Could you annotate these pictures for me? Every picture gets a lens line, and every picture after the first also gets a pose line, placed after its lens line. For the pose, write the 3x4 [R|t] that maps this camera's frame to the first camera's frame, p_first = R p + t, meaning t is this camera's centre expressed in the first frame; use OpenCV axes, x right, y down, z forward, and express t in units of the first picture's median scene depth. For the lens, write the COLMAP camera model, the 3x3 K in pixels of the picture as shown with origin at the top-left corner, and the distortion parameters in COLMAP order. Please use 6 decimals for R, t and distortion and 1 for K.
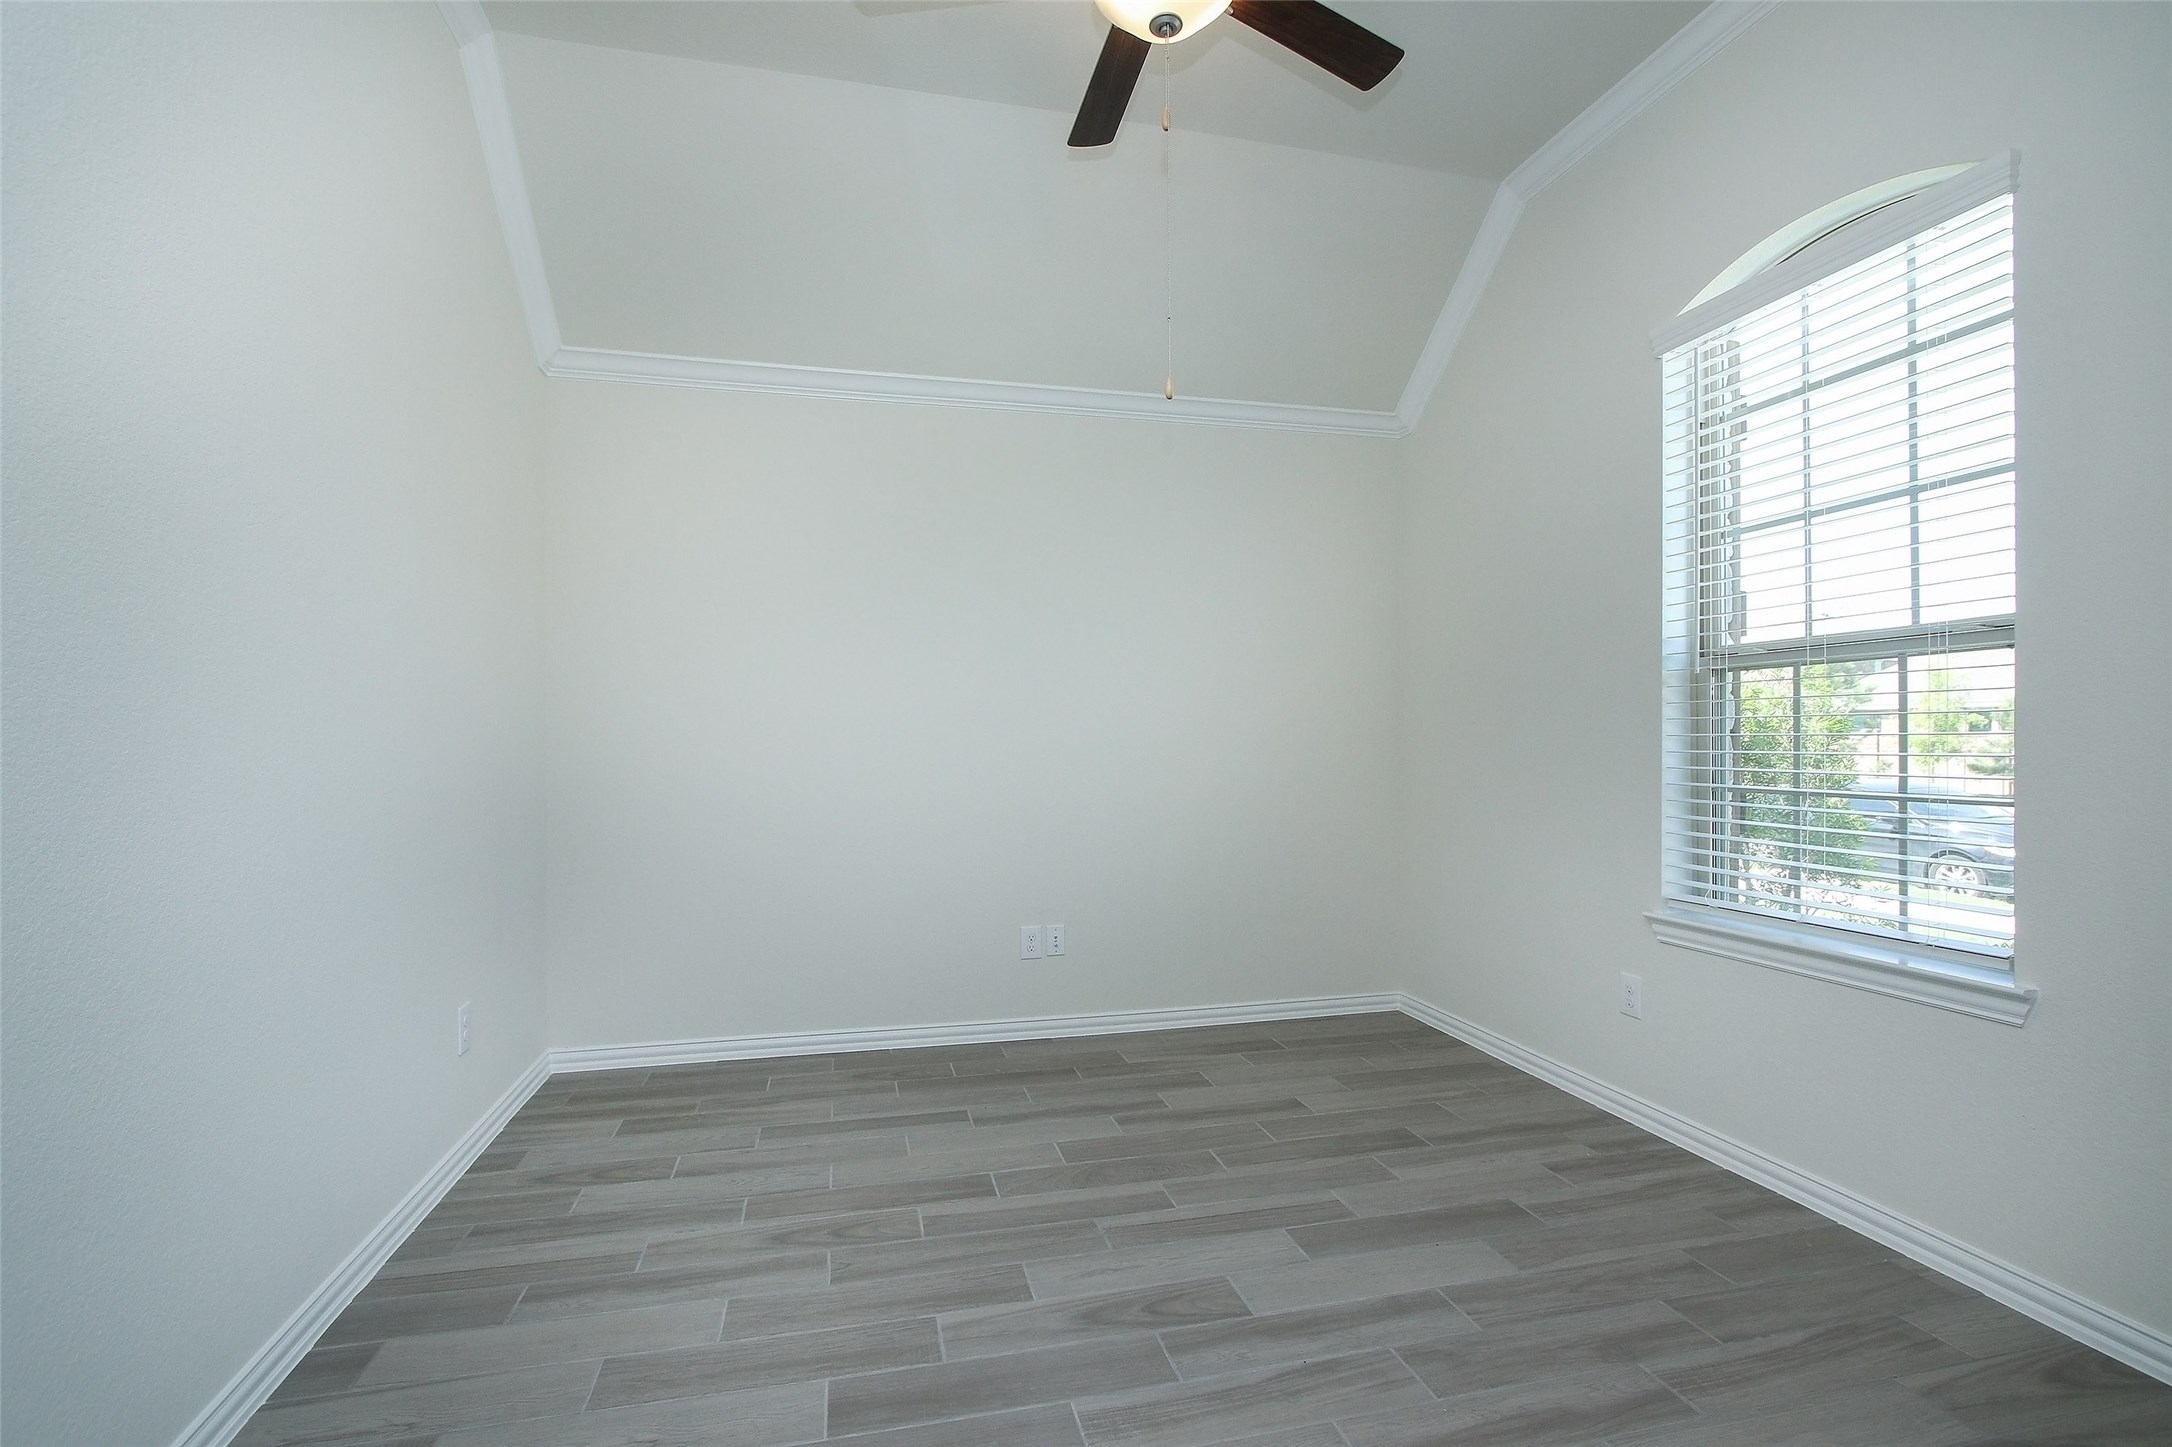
lens RADIAL K [[1010.8, 0, 1103.7], [0, 1010.8, 743.6], [0, 0, 1]] dist [-0.025763, 0.005502]
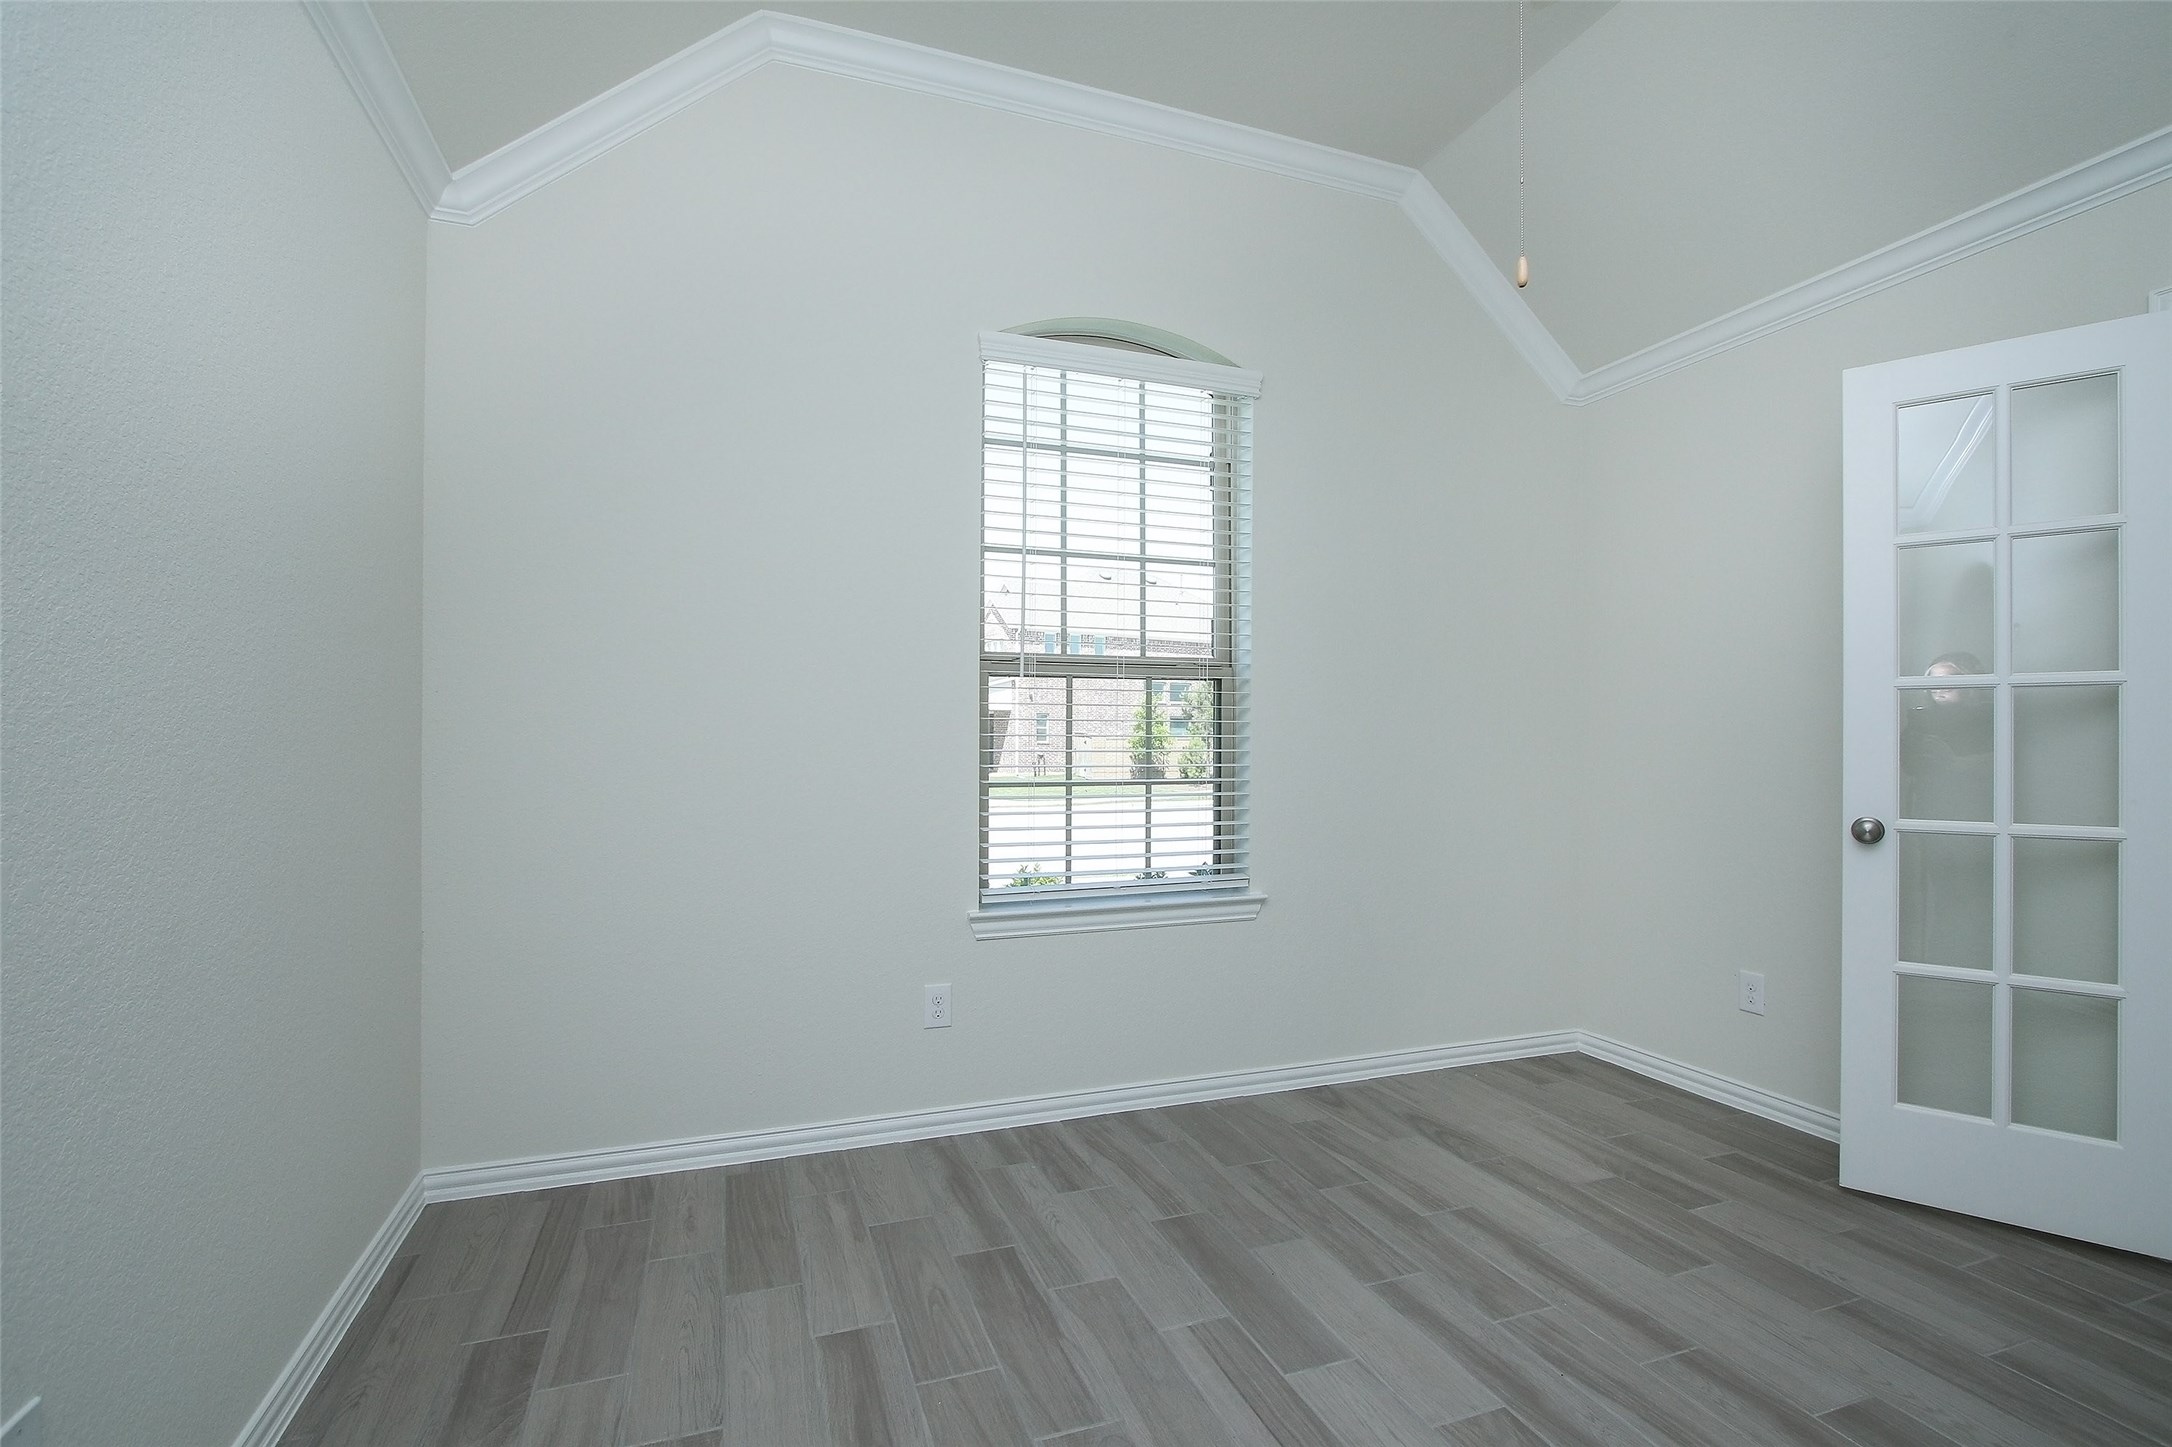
lens RADIAL K [[990.6, 0, 1087.4], [0, 990.6, 739.5], [0, 0, 1]] dist [-0.023005, 0.006997]
pose [[-0.092789, 0.001482, 0.995685, -0.577158], [0.006853, 0.999976, -0.000850, -0.004165], [-0.995662, 0.006745, -0.092797, 1.260826]]
